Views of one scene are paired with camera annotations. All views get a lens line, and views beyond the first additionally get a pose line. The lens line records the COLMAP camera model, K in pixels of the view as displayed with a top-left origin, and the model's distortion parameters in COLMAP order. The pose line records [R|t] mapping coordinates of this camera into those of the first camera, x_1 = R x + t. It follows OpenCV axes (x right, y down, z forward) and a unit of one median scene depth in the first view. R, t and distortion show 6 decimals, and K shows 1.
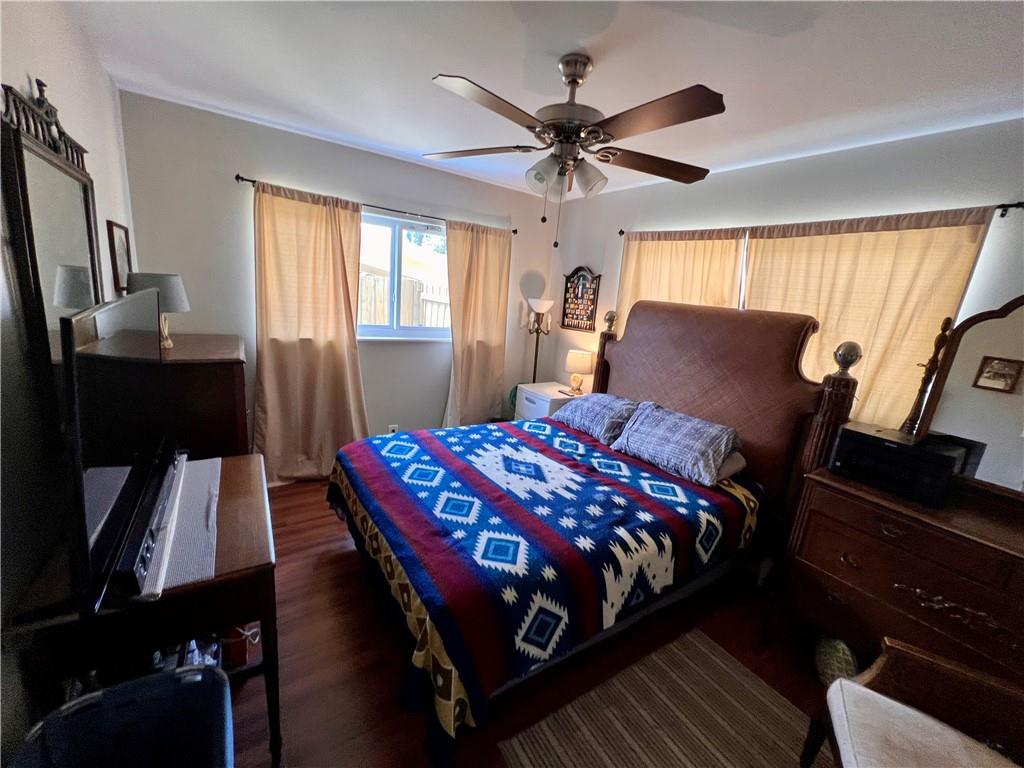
lens RADIAL K [[411.6, 0, 513.0], [0, 411.6, 380.4], [0, 0, 1]] dist [-0.002813, 0.001205]
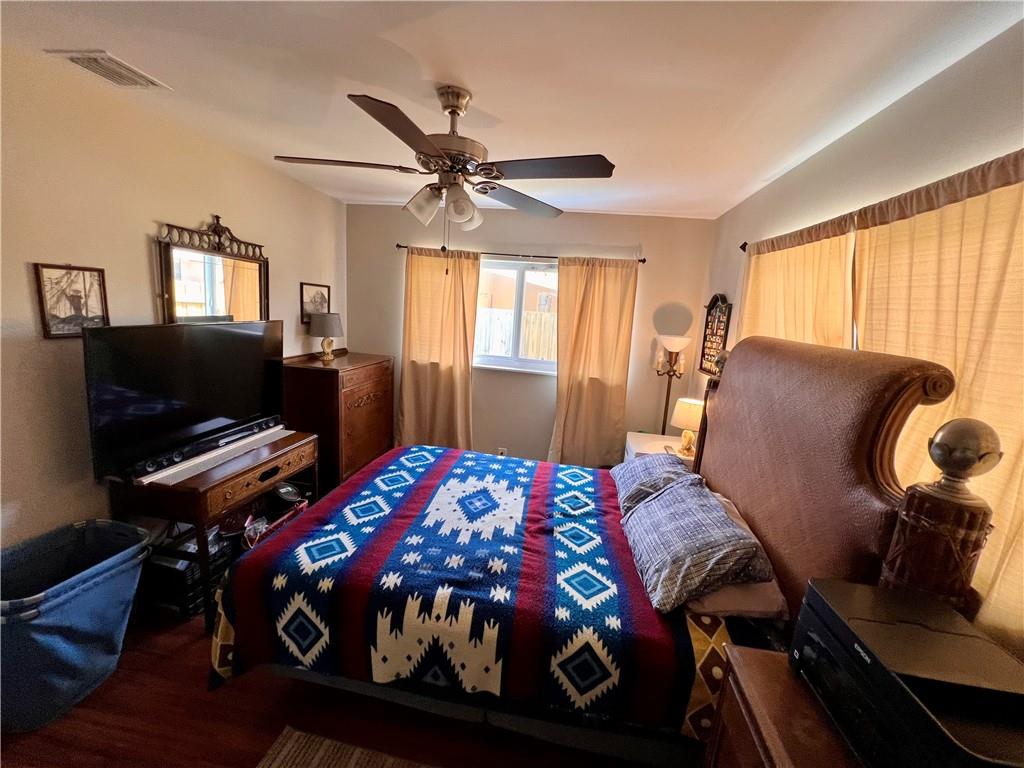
lens RADIAL K [[411.6, 0, 513.2], [0, 411.6, 381.0], [0, 0, 1]] dist [-0.002813, 0.001205]
pose [[0.739739, 0.083889, -0.667644, 0.646214], [-0.149354, 0.987919, -0.041351, -0.037330], [0.656109, 0.130304, 0.743331, 0.284842]]
